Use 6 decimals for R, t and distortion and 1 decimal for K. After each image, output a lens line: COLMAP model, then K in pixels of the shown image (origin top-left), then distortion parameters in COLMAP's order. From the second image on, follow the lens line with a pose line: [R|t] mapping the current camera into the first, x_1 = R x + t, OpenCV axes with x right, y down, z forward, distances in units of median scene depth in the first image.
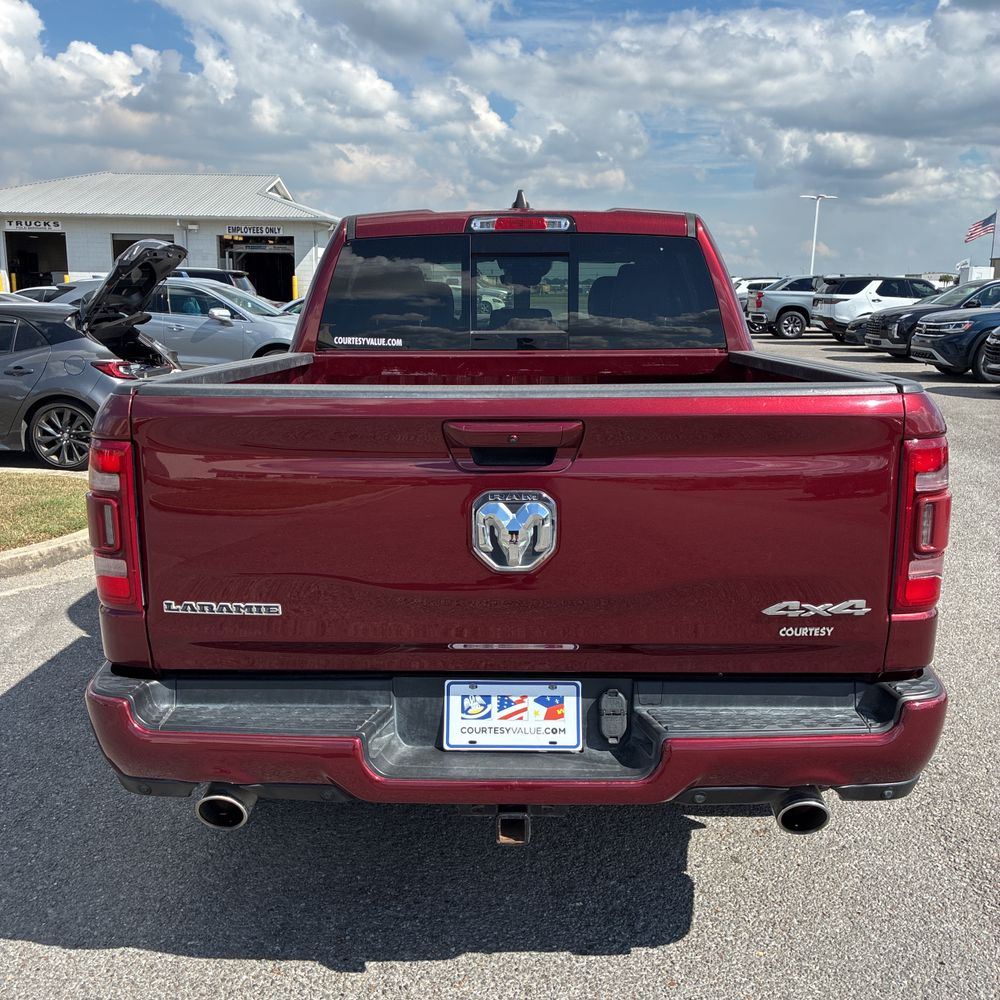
lens RADIAL K [[1008.5, 0, 495.8], [0, 1008.5, 506.9], [0, 0, 1]] dist [0.013977, 0.000000]
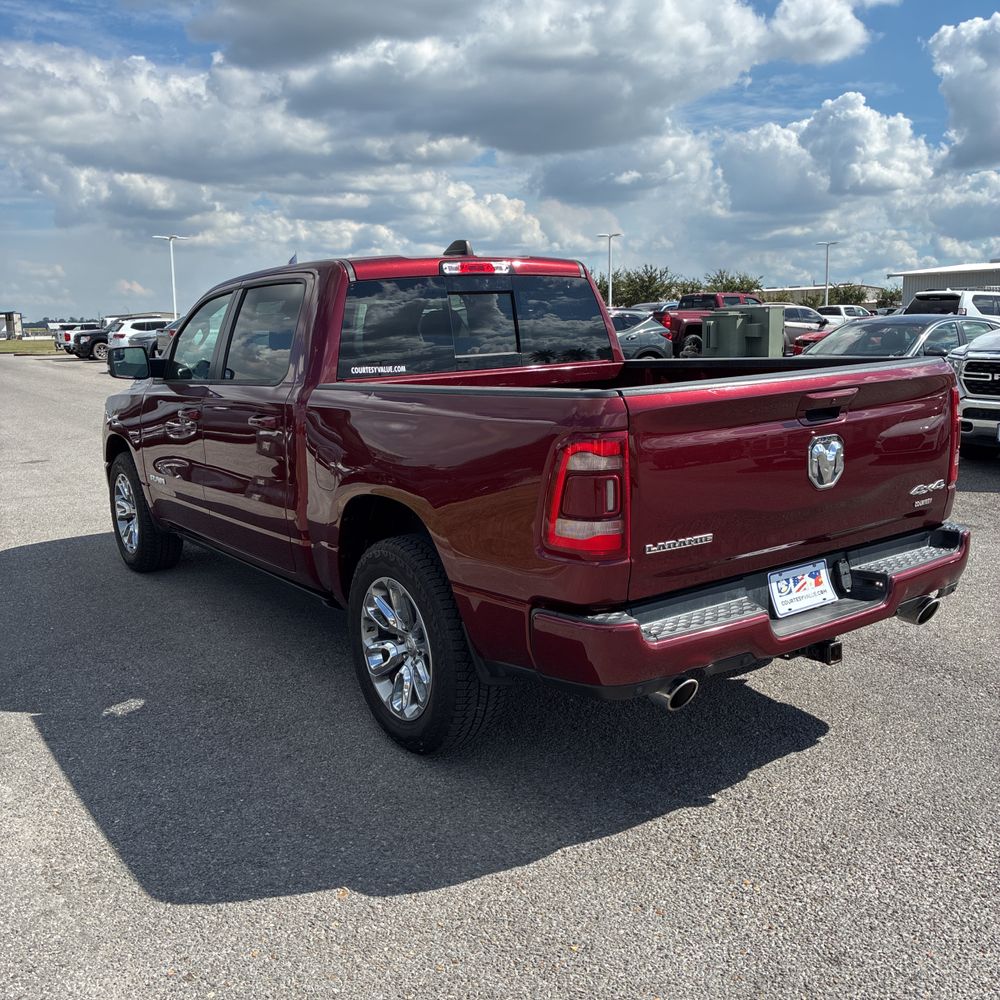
lens RADIAL K [[1008.5, 0, 490.8], [0, 1008.5, 506.1], [0, 0, 1]] dist [0.013977, 0.000000]
pose [[0.807029, -0.137036, 0.574392, -1.201204], [0.158382, 0.987292, 0.013015, -0.010015], [-0.568876, 0.080469, 0.818477, 0.004532]]
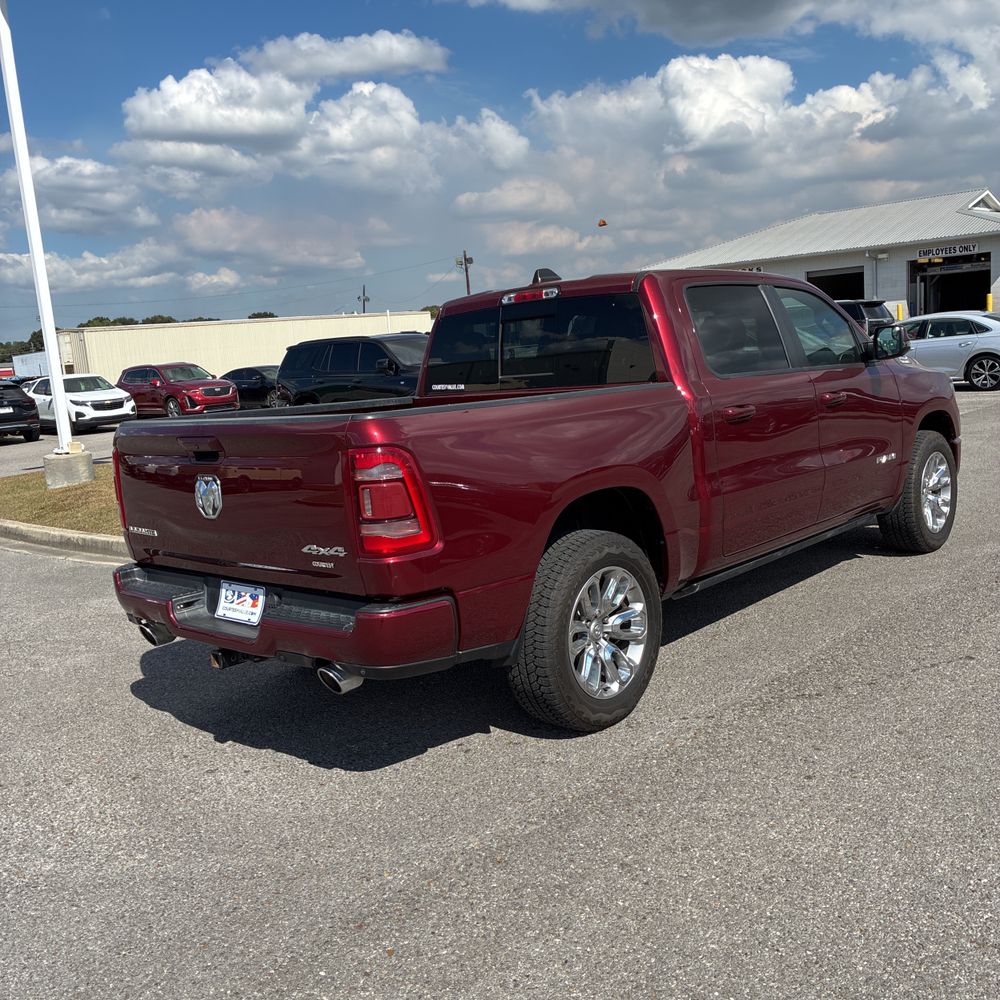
lens RADIAL K [[1008.5, 0, 480.7], [0, 1008.5, 520.8], [0, 0, 1]] dist [0.013977, 0.000000]
pose [[0.744484, 0.047483, -0.665950, 1.493440], [-0.057722, 0.998311, 0.006651, 0.024020], [0.665141, 0.033488, 0.745967, -0.059476]]
